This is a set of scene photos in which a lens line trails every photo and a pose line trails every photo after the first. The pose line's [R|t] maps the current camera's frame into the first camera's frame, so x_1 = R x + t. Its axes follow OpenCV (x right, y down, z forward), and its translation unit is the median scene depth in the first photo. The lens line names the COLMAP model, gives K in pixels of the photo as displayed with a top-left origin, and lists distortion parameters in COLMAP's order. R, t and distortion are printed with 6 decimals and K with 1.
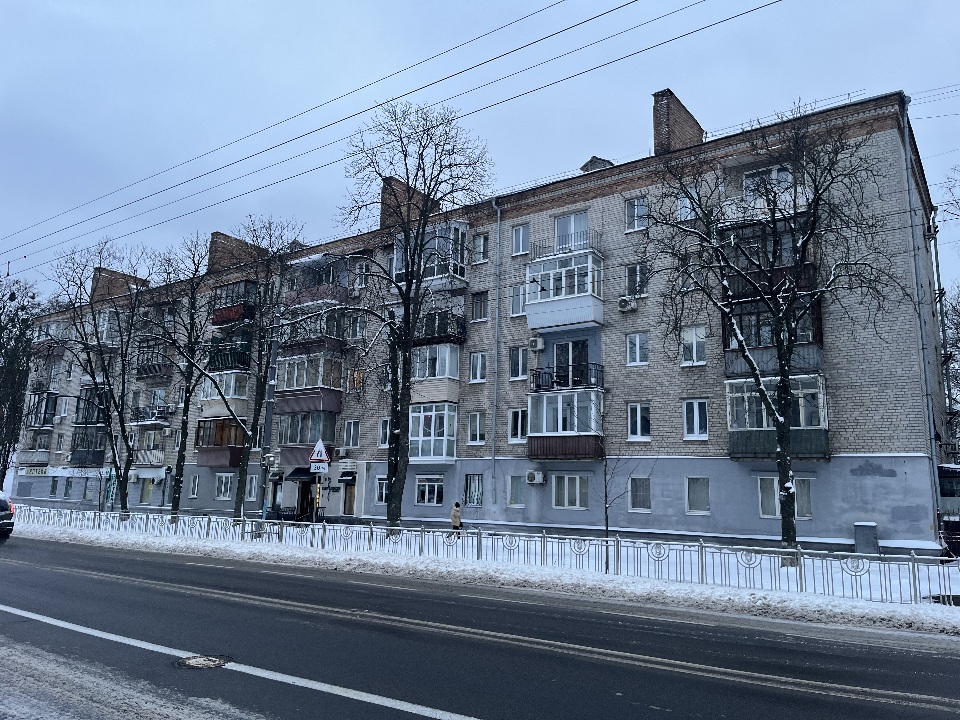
lens RADIAL K [[720.4, 0, 479.9], [0, 720.4, 341.0], [0, 0, 1]] dist [0.010044, -0.002025]
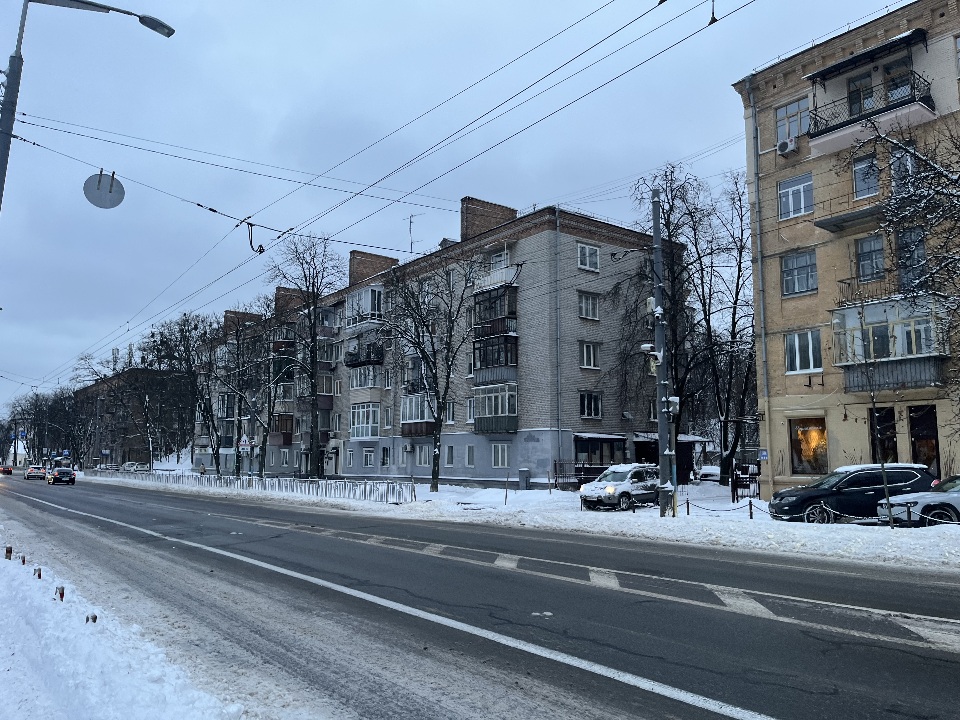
lens RADIAL K [[739.3, 0, 483.6], [0, 739.3, 360.0], [0, 0, 1]] dist [0.011506, -0.065135]
pose [[0.956471, -0.061555, -0.285260, 0.742370], [0.080875, 0.995125, 0.056440, -0.089742], [0.280395, -0.077054, 0.956787, -0.543186]]
